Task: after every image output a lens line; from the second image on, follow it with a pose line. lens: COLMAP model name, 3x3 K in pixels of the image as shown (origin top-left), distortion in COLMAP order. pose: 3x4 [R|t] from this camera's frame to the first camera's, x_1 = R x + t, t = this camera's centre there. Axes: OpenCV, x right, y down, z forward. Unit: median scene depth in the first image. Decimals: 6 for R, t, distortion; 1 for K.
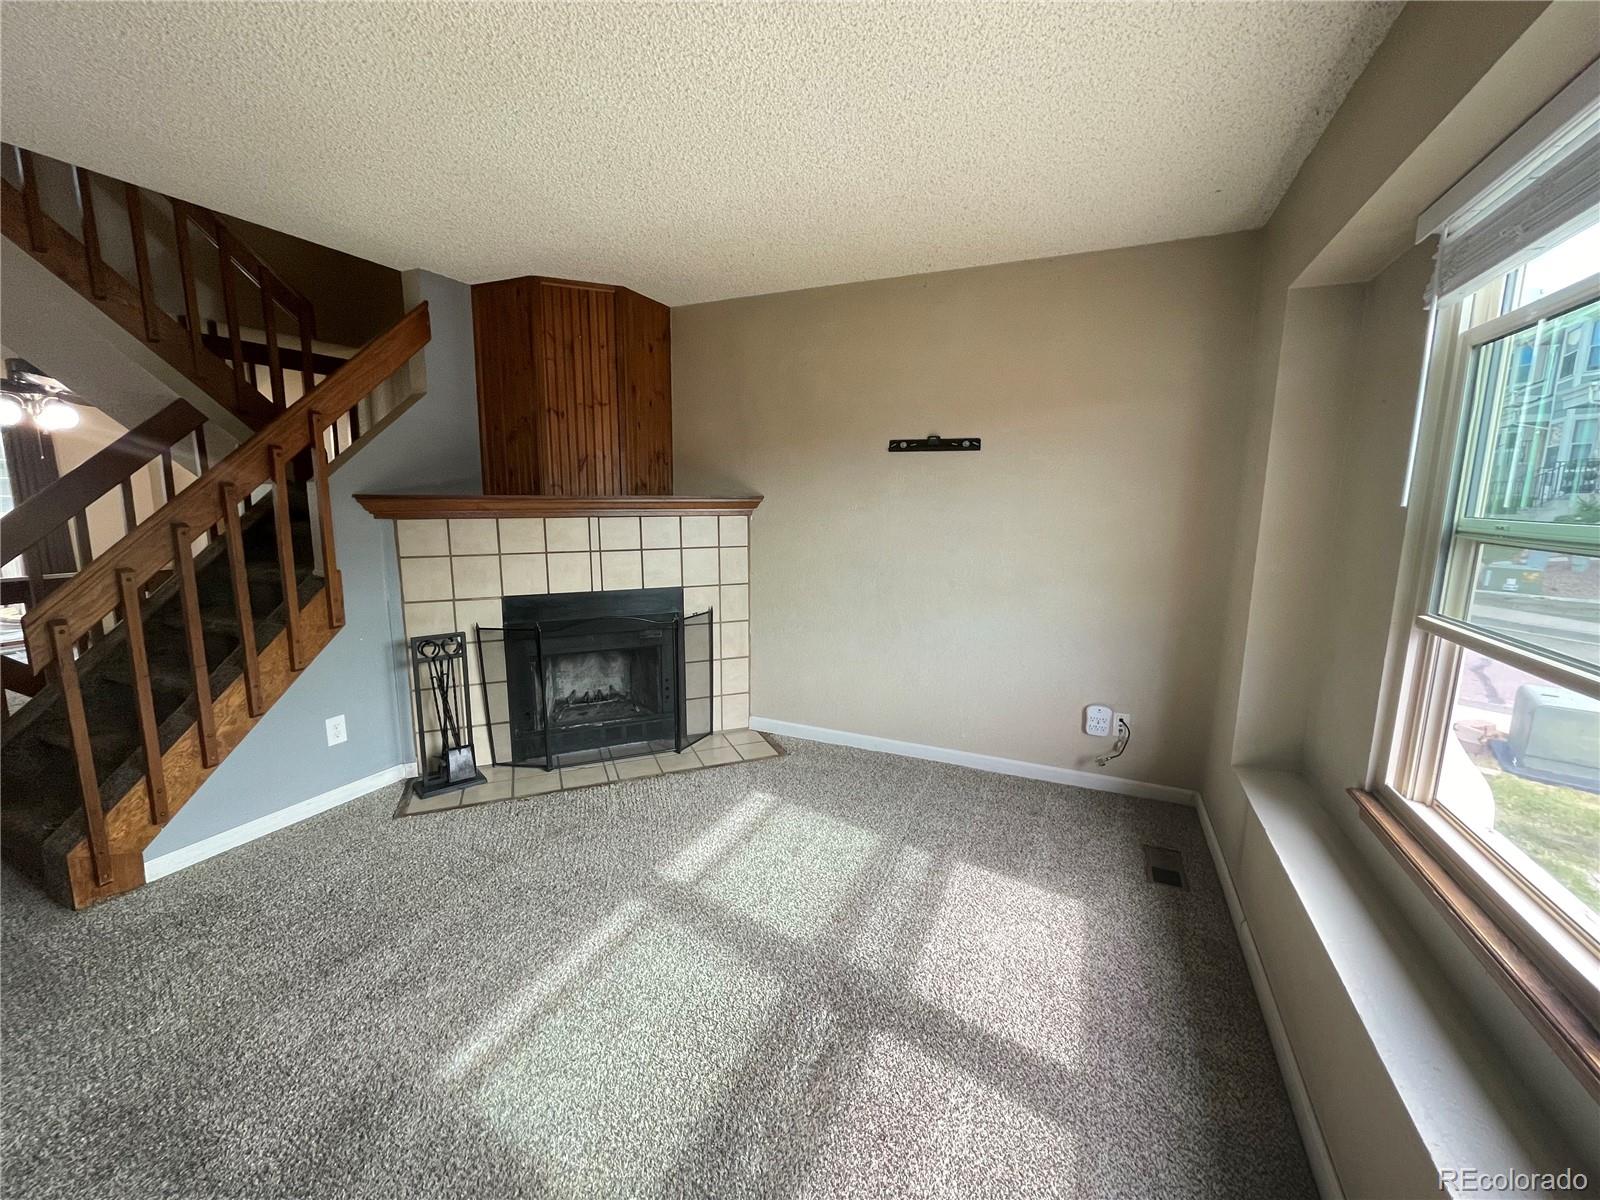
lens RADIAL K [[654.3, 0, 801.1], [0, 654.3, 599.1], [0, 0, 1]] dist [-0.003923, 0.000002]
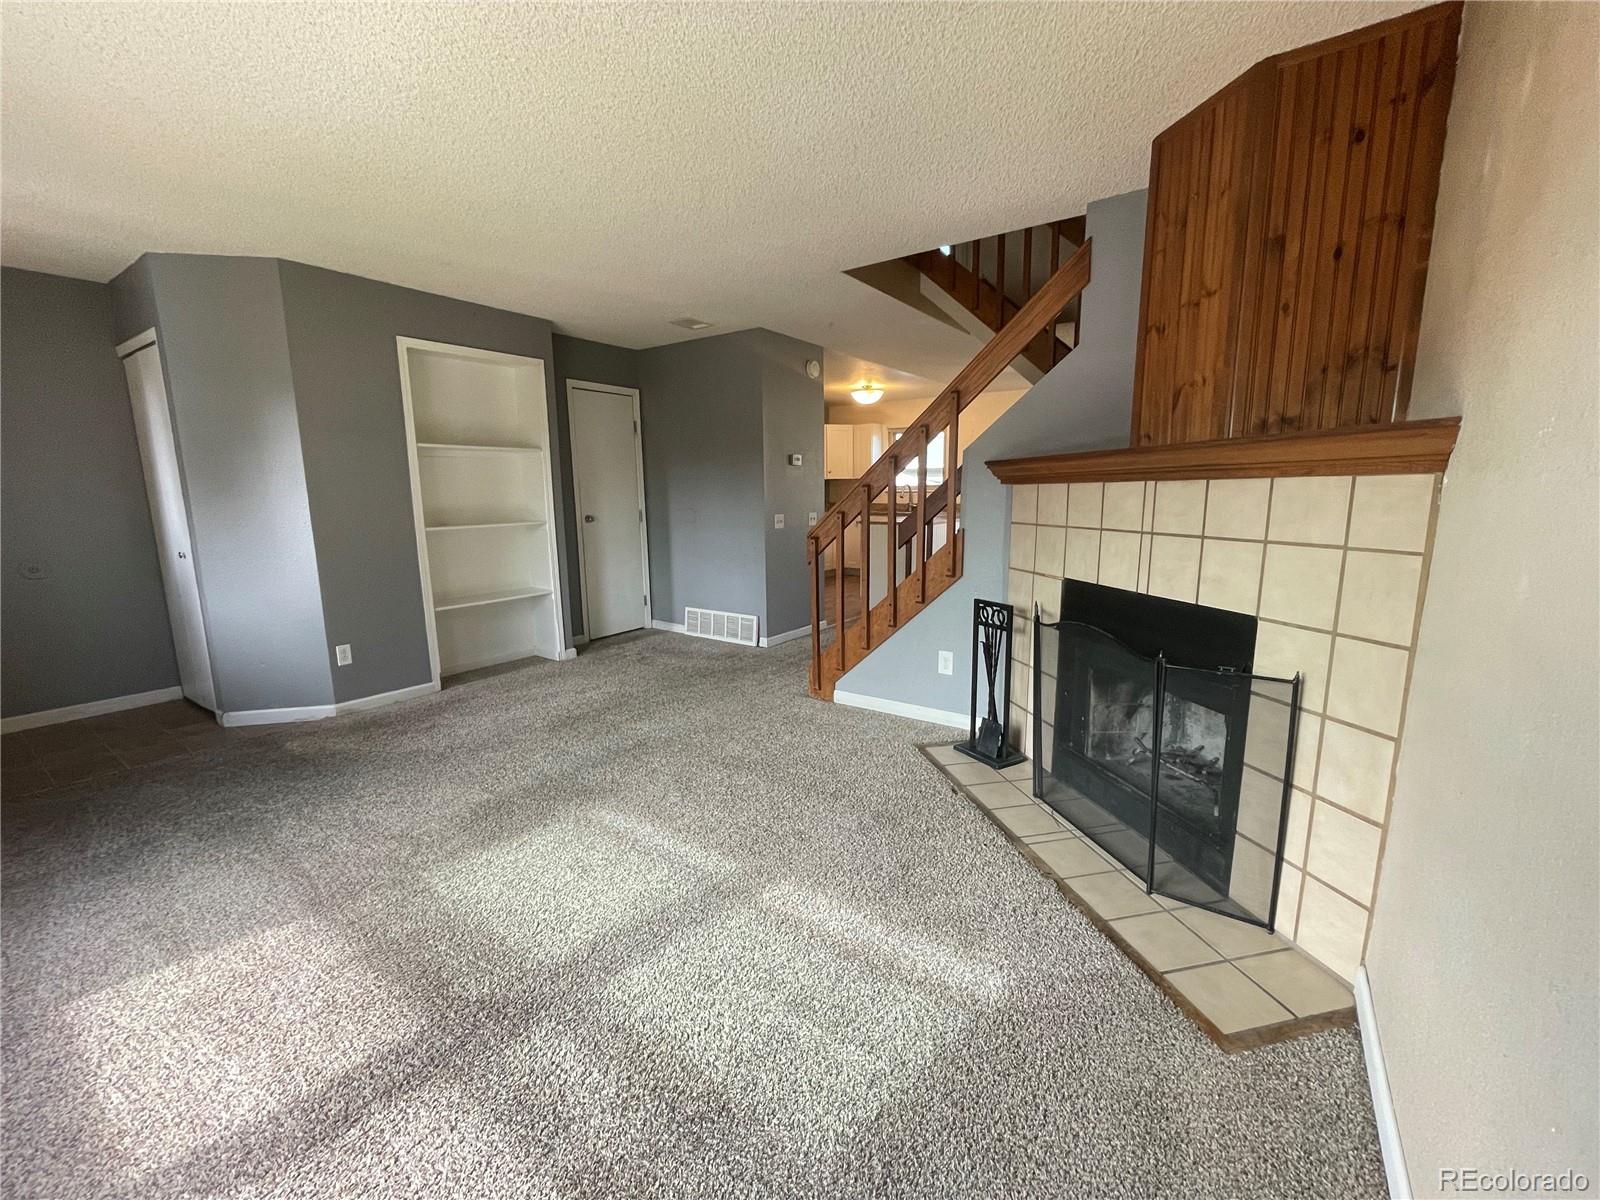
lens RADIAL K [[654.3, 0, 791.1], [0, 654.3, 596.9], [0, 0, 1]] dist [-0.003923, 0.000002]
pose [[-0.201824, 0.154093, -0.967224, 0.415531], [-0.142019, 0.972505, 0.184568, -0.083173], [0.969071, 0.174615, -0.174390, 0.799514]]
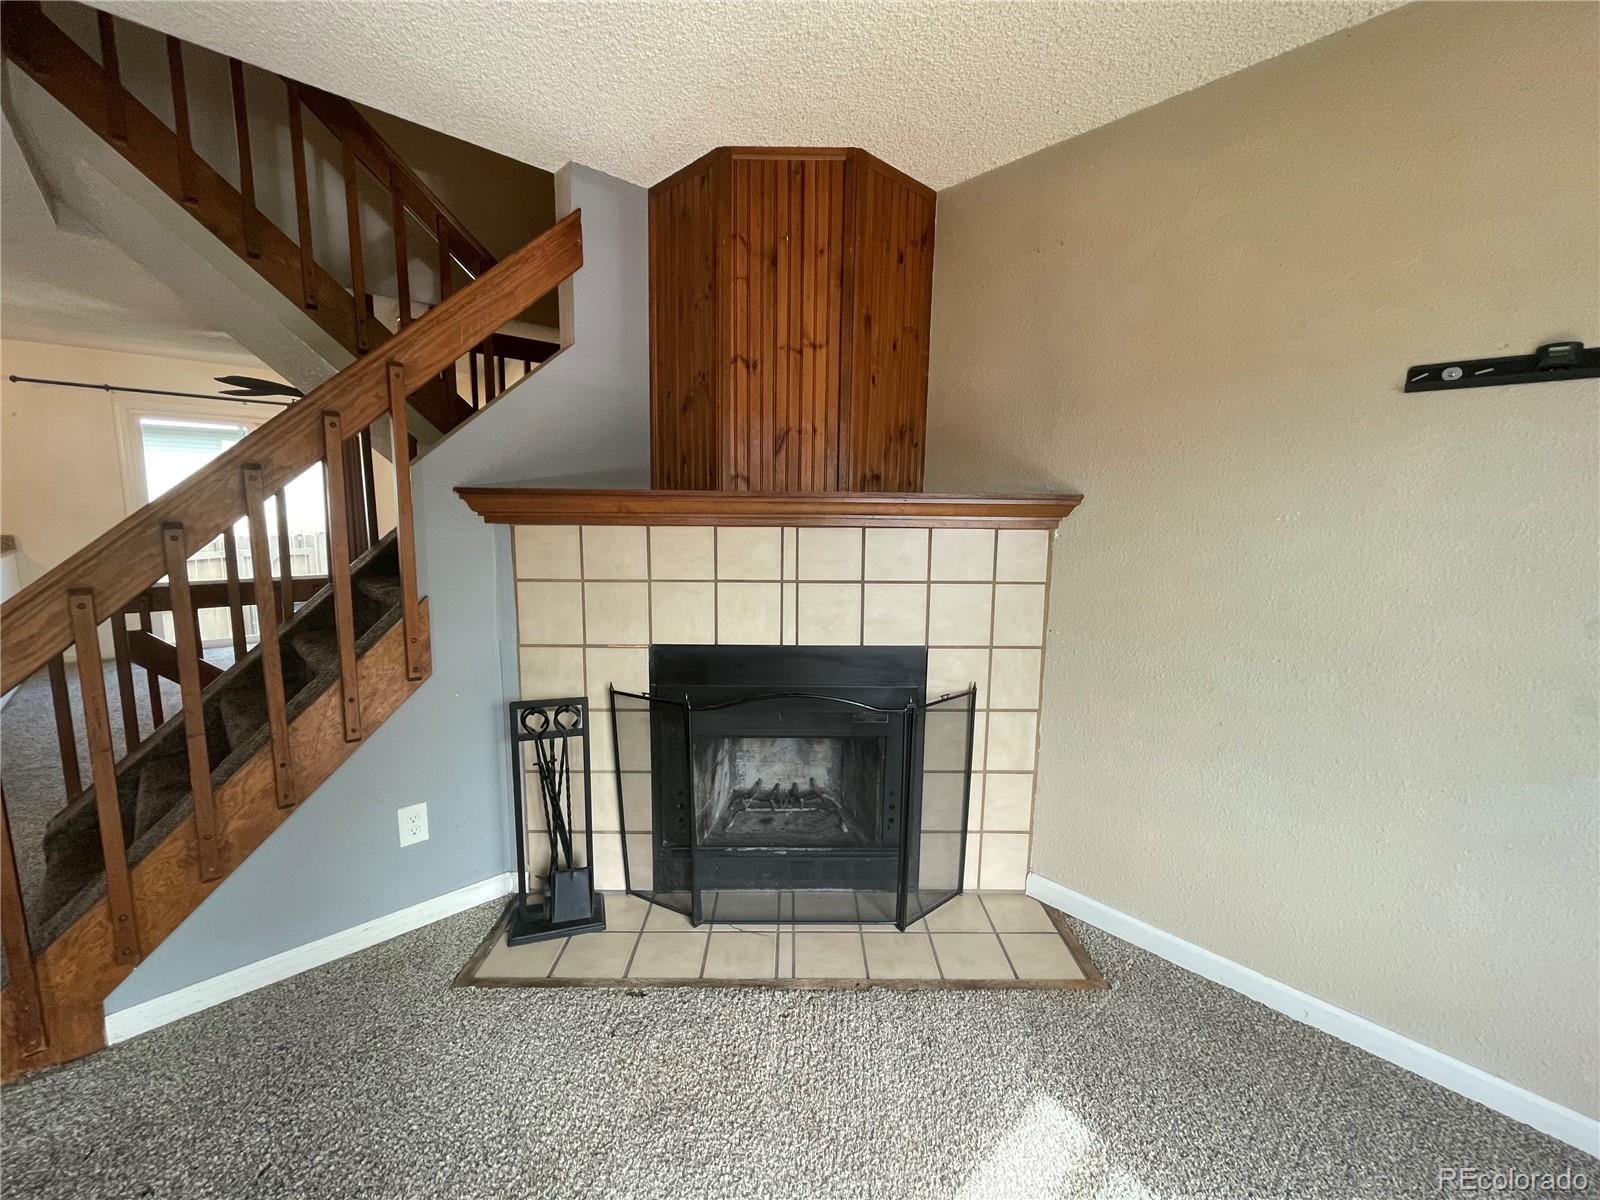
lens RADIAL K [[654.3, 0, 799.7], [0, 654.3, 598.1], [0, 0, 1]] dist [-0.003923, 0.000002]
pose [[0.924199, 0.058667, -0.377379, -0.071632], [-0.067062, 0.997707, -0.009133, -0.053832], [0.375978, 0.033749, 0.926014, 0.439109]]
